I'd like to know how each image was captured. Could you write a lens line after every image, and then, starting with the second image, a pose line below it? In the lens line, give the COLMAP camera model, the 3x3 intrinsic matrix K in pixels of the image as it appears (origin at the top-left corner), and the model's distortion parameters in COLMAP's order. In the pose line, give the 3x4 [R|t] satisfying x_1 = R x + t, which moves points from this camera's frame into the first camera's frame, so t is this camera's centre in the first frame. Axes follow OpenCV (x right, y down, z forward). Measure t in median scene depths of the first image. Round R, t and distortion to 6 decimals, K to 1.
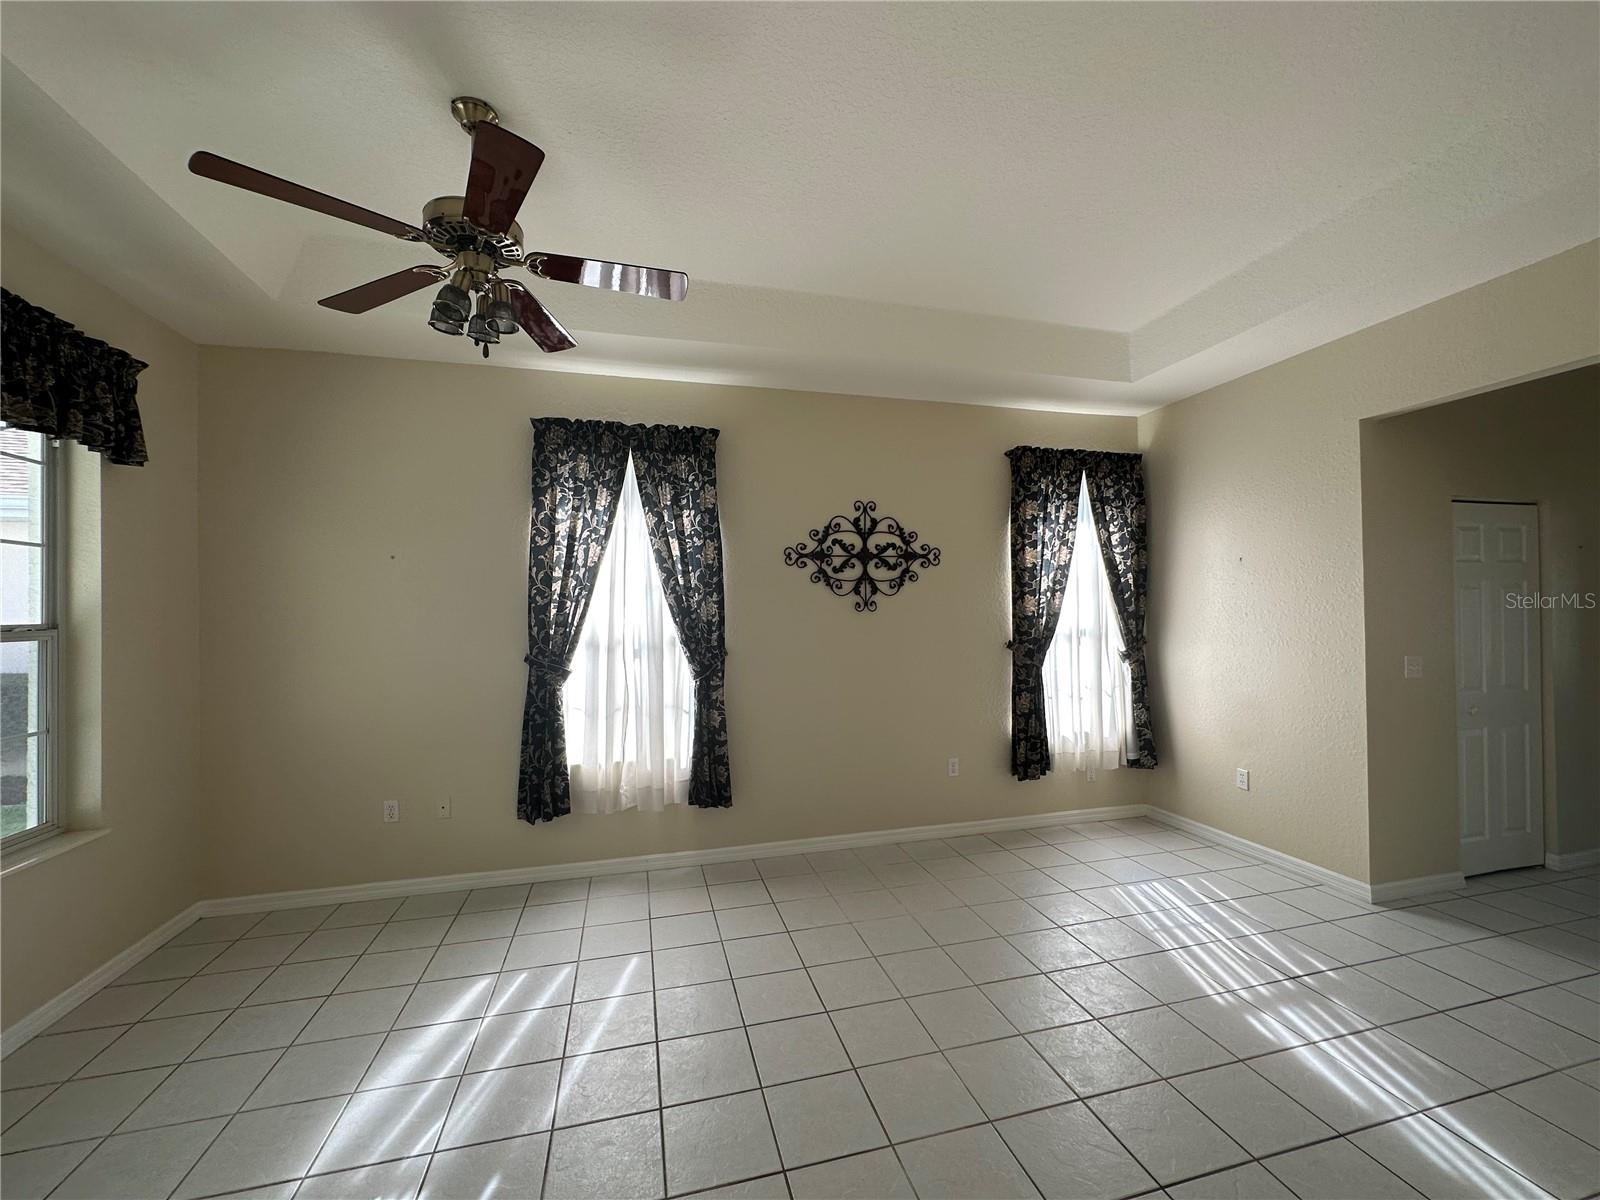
lens RADIAL K [[638.6, 0, 797.3], [0, 638.6, 599.8], [0, 0, 1]] dist [-0.002563, 0.000699]
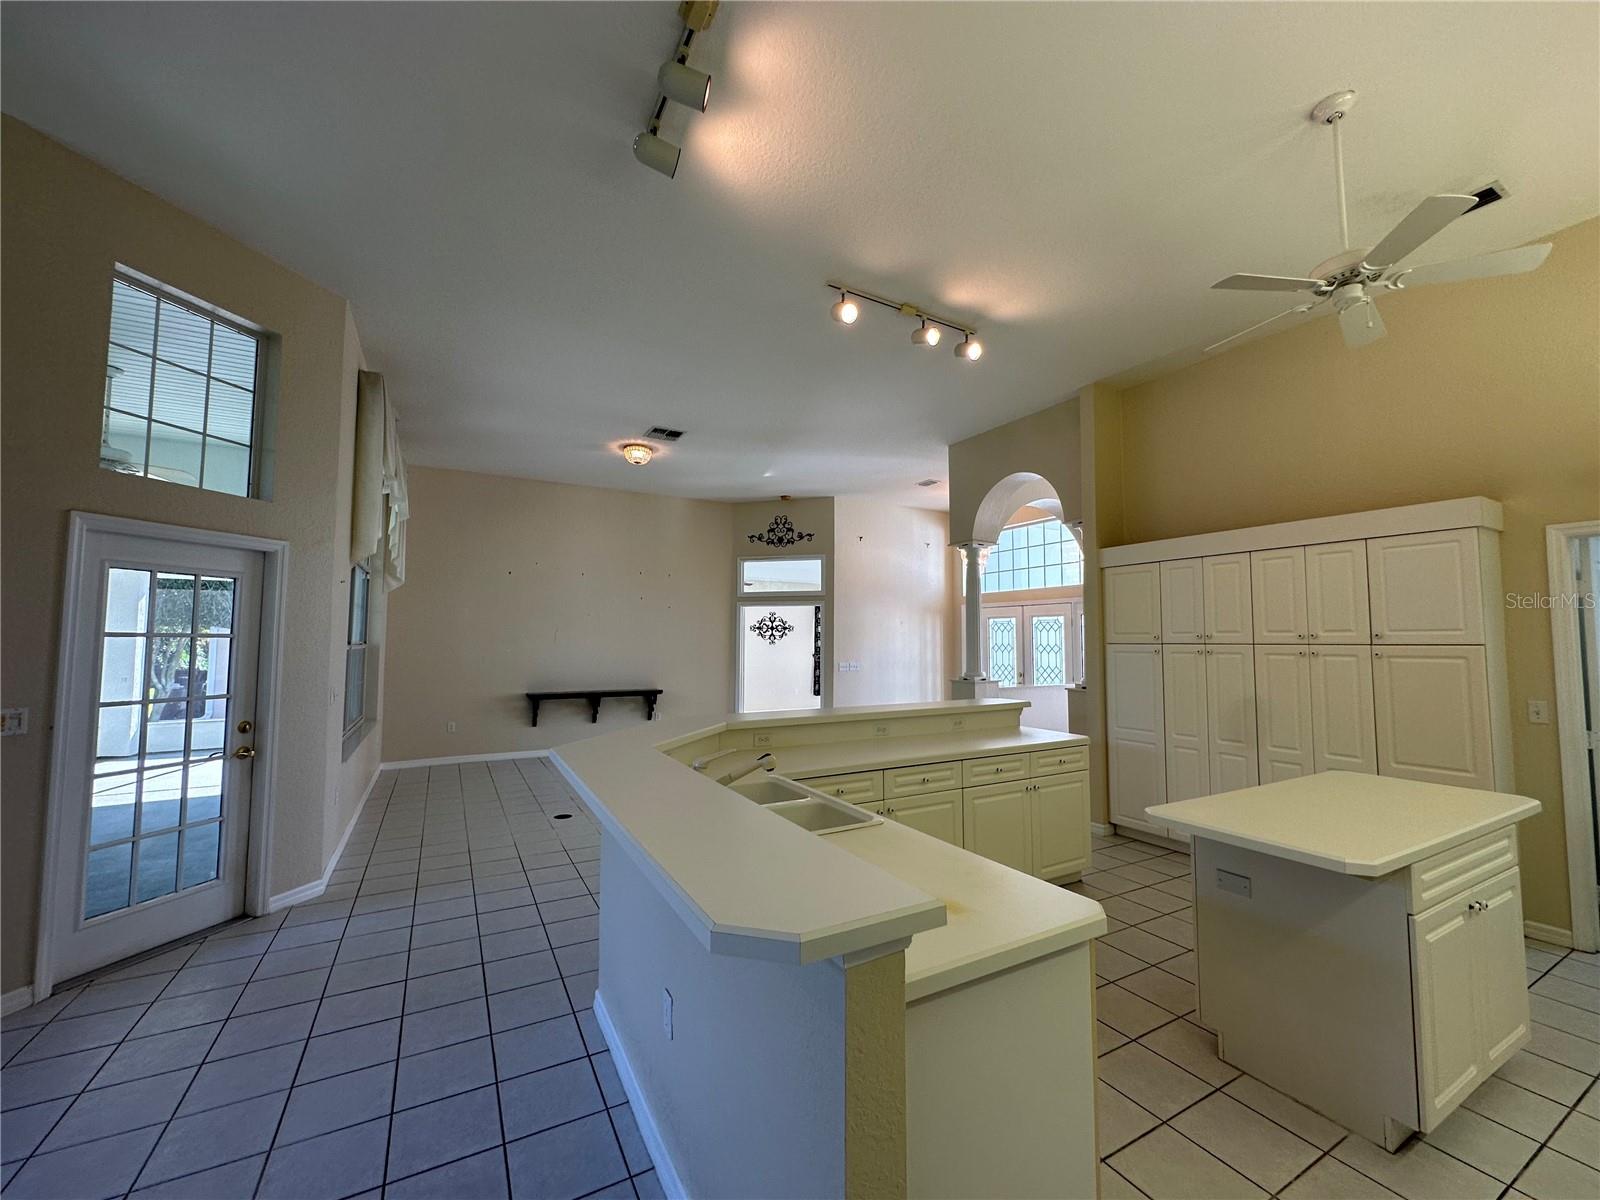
lens RADIAL K [[638.6, 0, 797.3], [0, 638.6, 599.8], [0, 0, 1]] dist [-0.002563, 0.000699]
pose [[0.971504, 0.024412, 0.235762, -0.572501], [-0.013225, 0.998715, -0.048914, -0.055470], [-0.236653, 0.044402, 0.970579, -2.350552]]
